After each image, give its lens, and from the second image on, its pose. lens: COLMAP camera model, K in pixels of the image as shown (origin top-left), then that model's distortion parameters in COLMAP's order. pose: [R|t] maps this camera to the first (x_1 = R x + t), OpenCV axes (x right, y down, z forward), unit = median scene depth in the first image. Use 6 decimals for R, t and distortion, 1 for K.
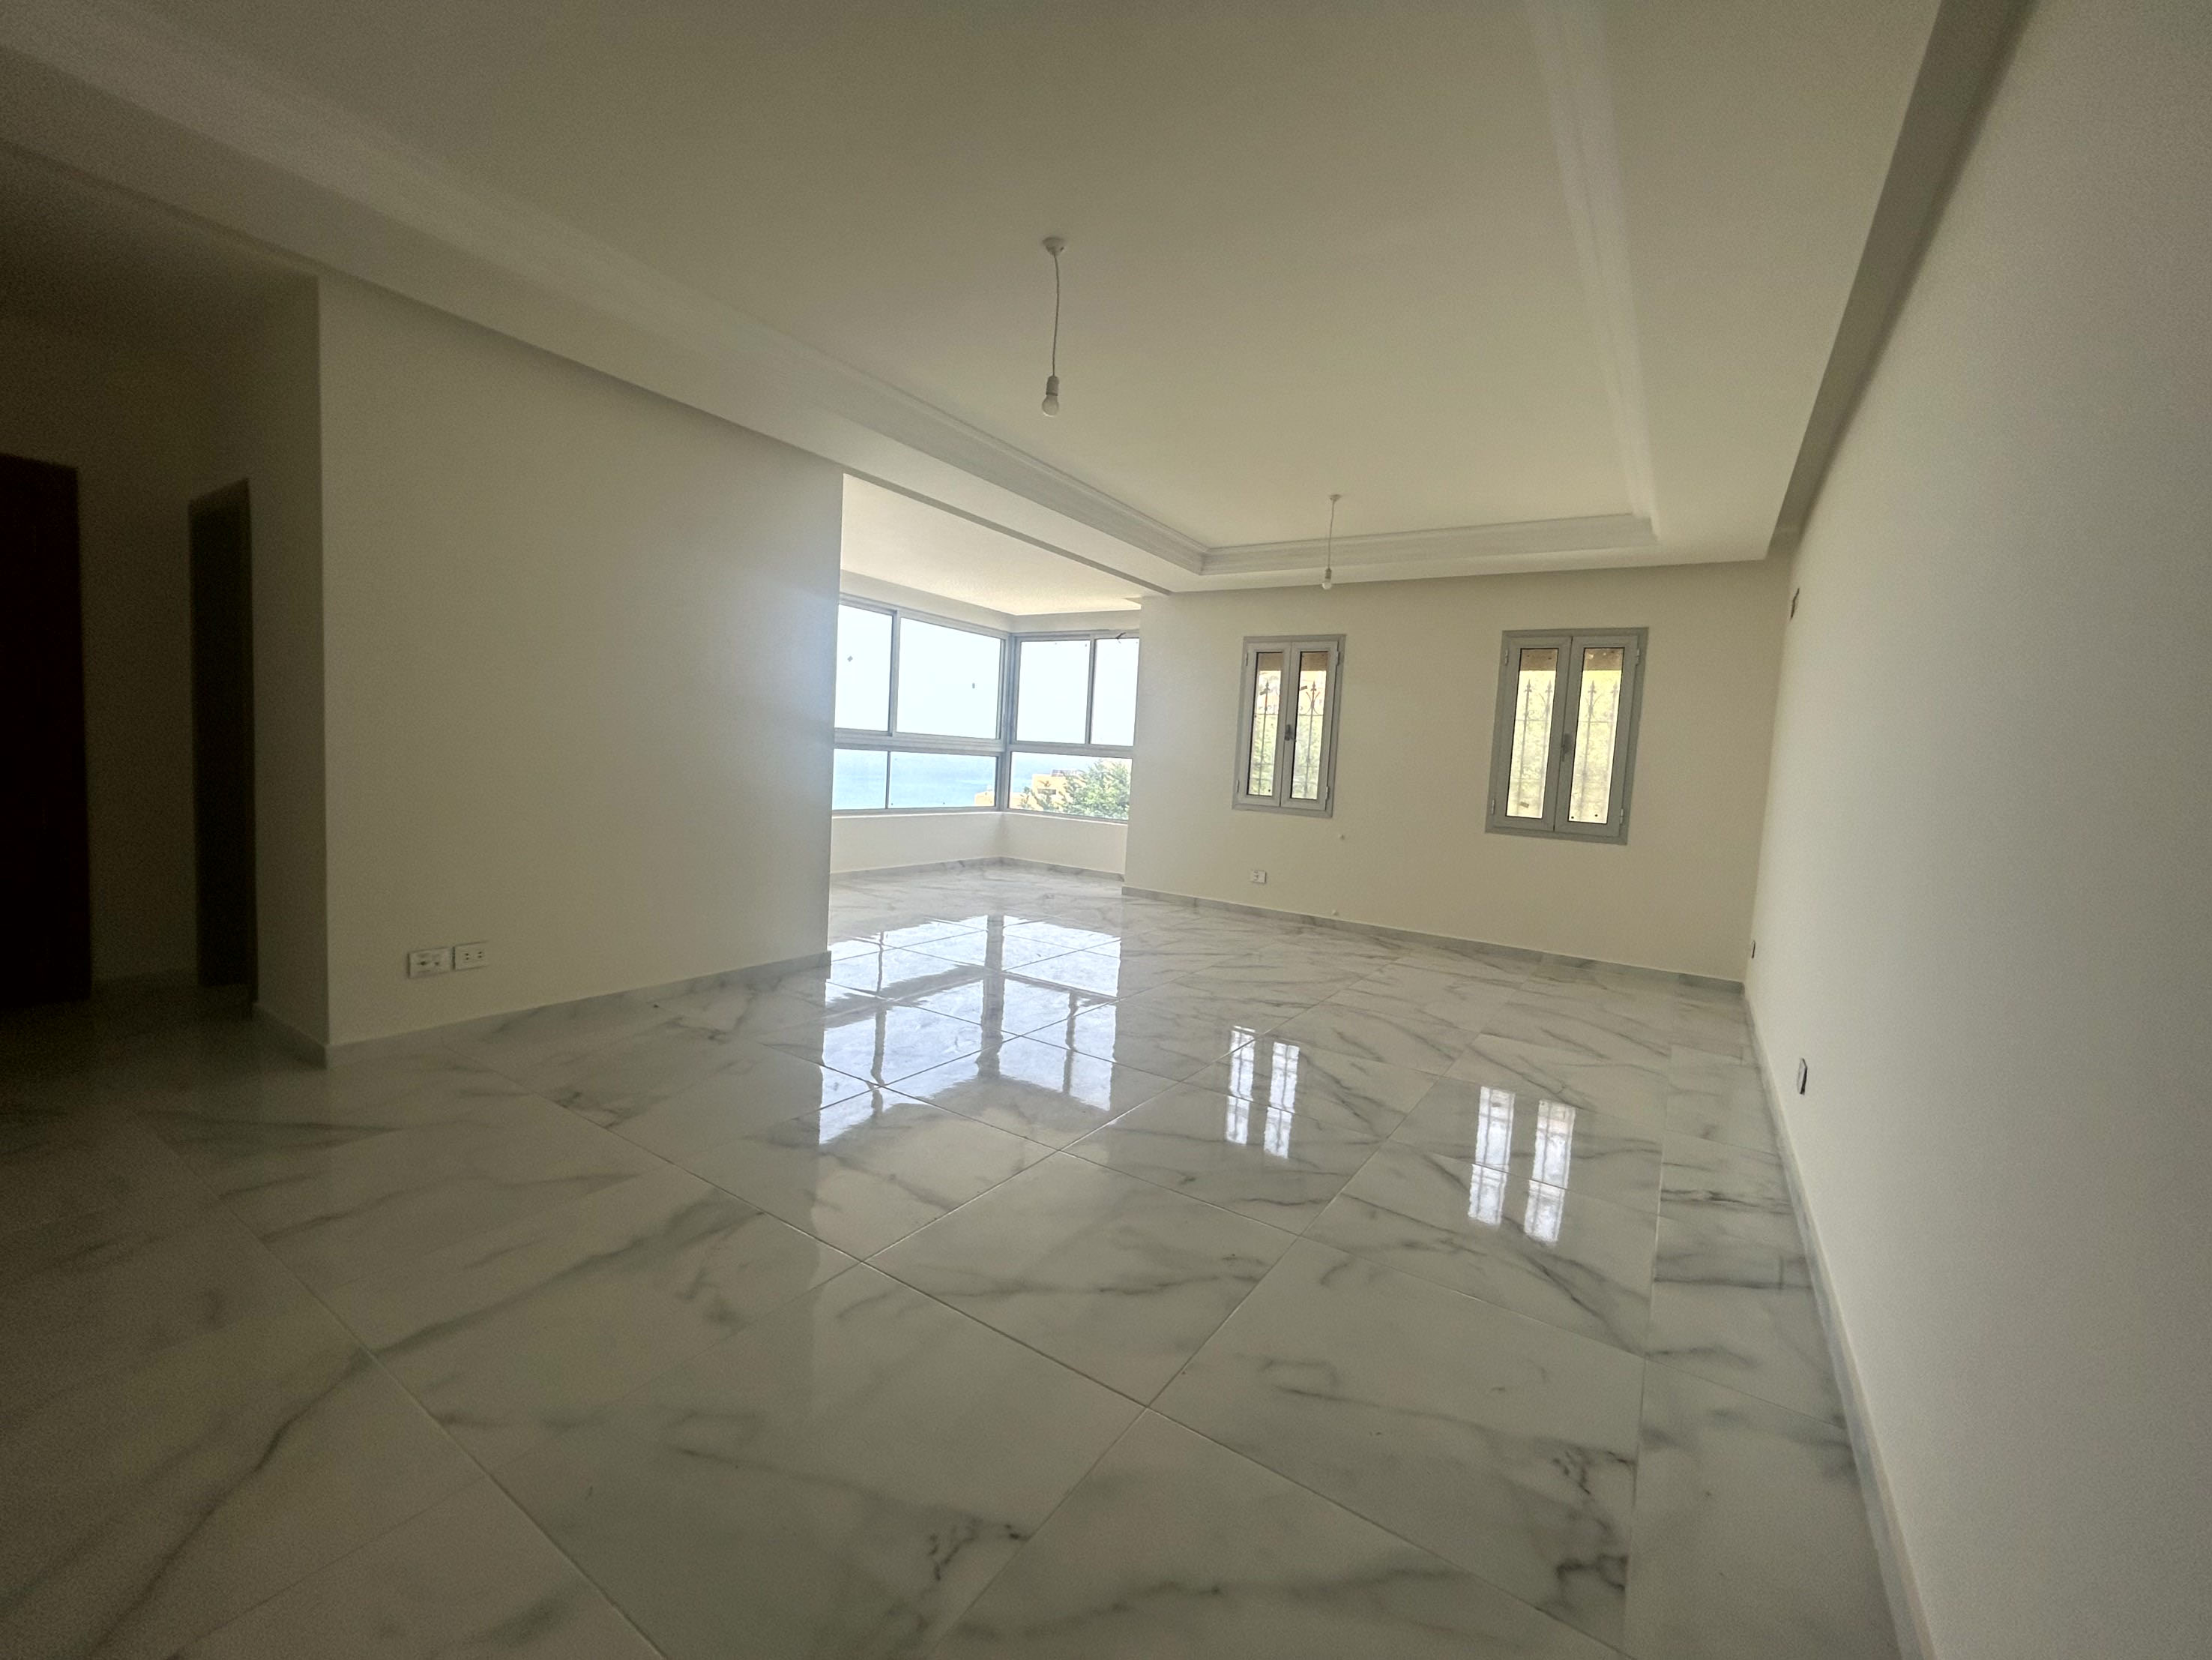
lens RADIAL K [[899.9, 0, 1111.1], [0, 899.9, 825.7], [0, 0, 1]] dist [0.000831, 0.000204]
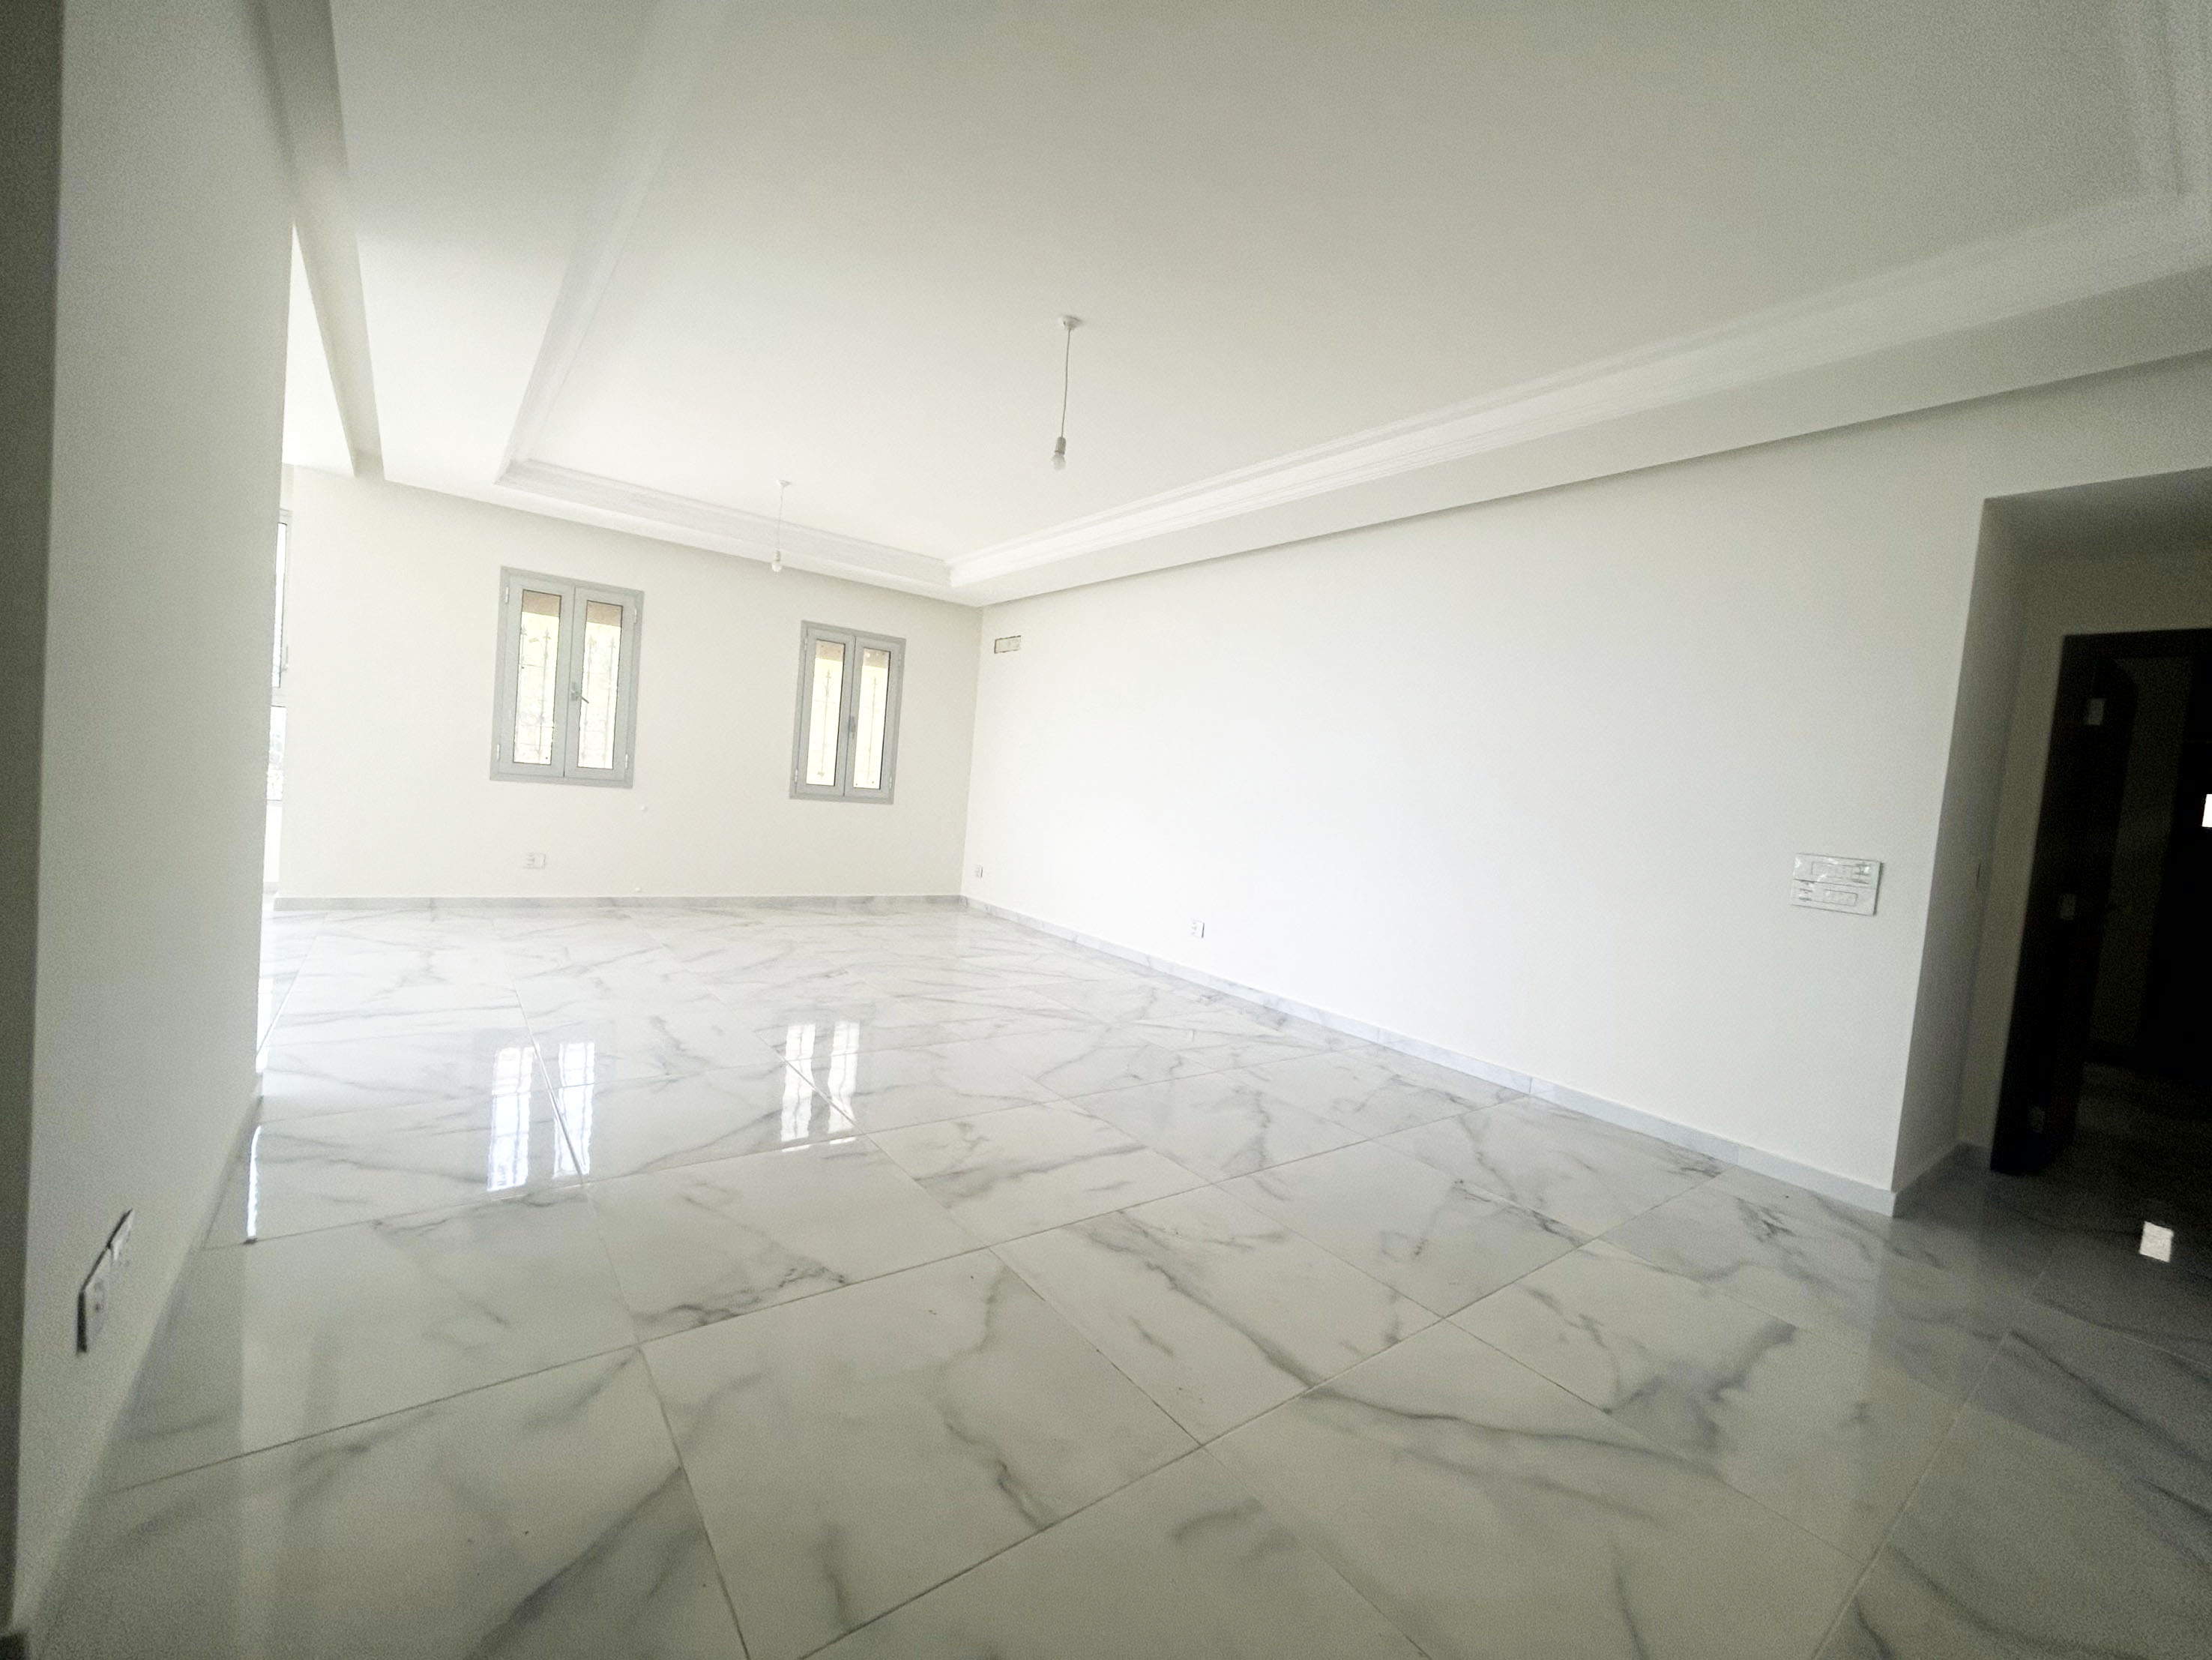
lens RADIAL K [[899.9, 0, 1111.1], [0, 899.9, 825.7], [0, 0, 1]] dist [0.000831, 0.000204]
pose [[0.337233, -0.074709, 0.938452, -0.457784], [0.006836, 0.997014, 0.076915, -0.038475], [-0.941397, -0.019523, 0.336736, 0.218880]]
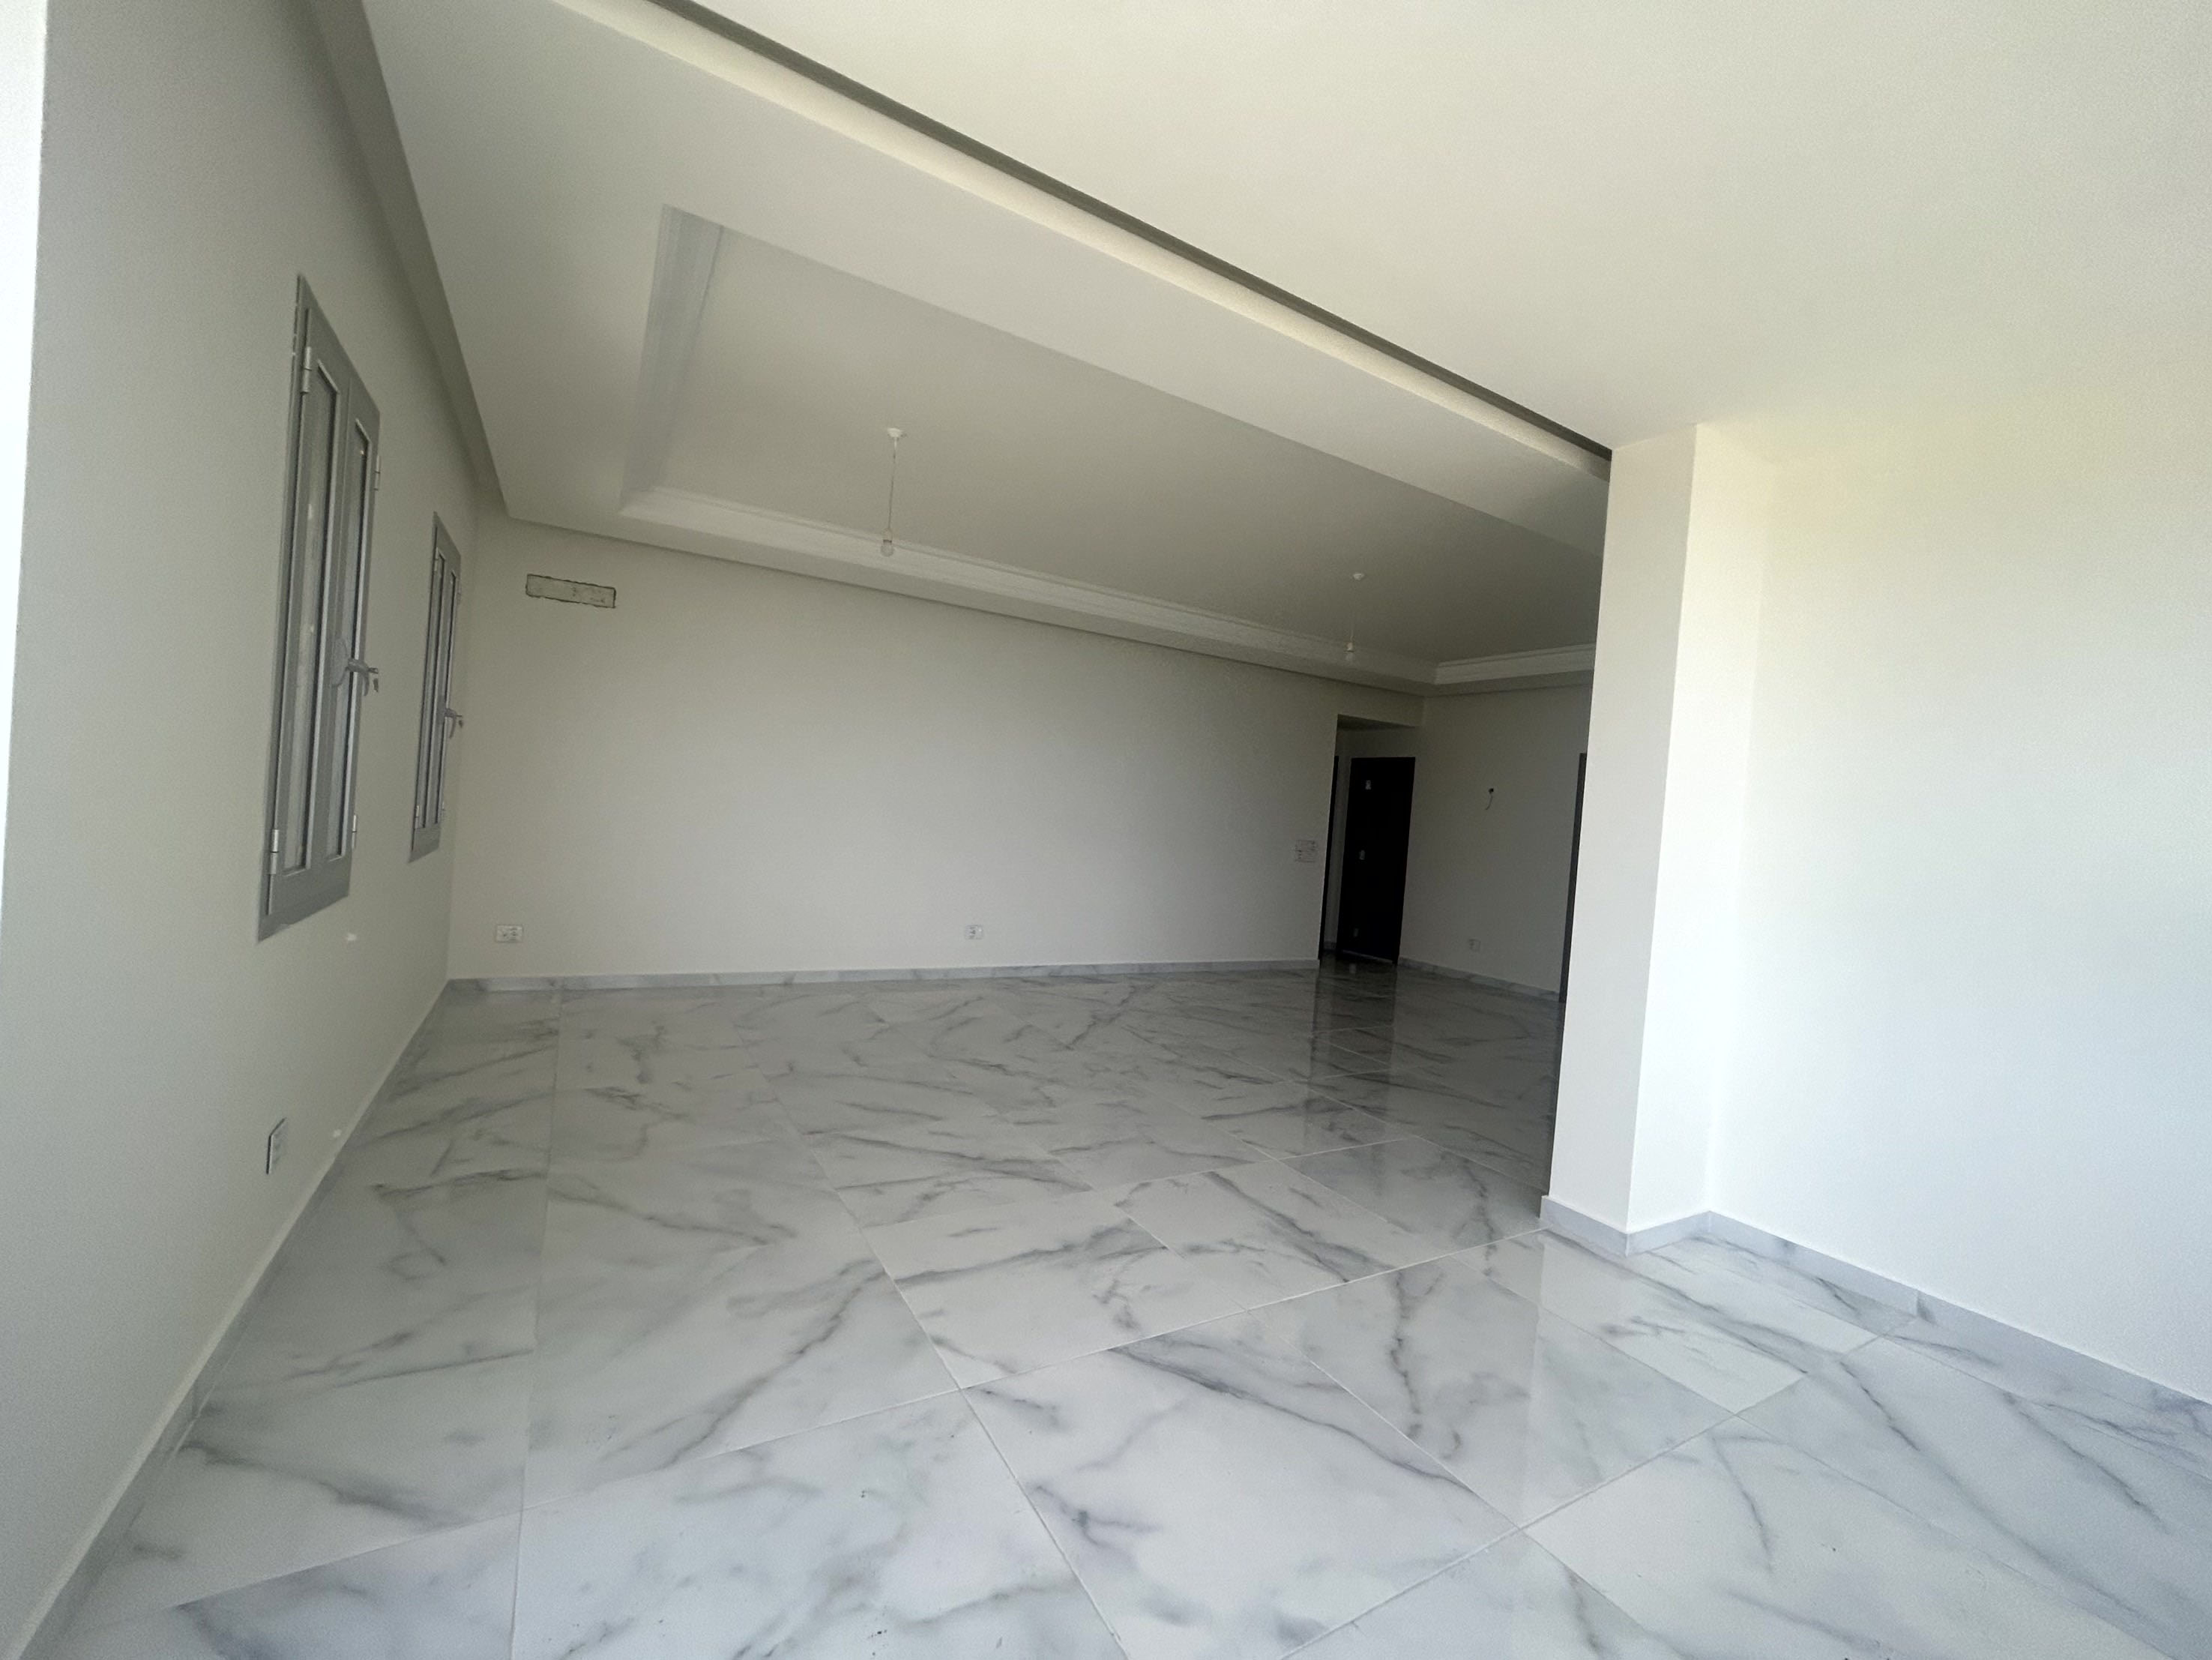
lens RADIAL K [[903.1, 0, 1111.8], [0, 903.1, 822.2], [0, 0, 1]] dist [0.002240, 0.000578]
pose [[-0.889490, -0.133511, 0.437015, -0.200244], [-0.096002, 0.989620, 0.106937, -0.109817], [-0.446756, 0.053165, -0.893075, 1.180592]]
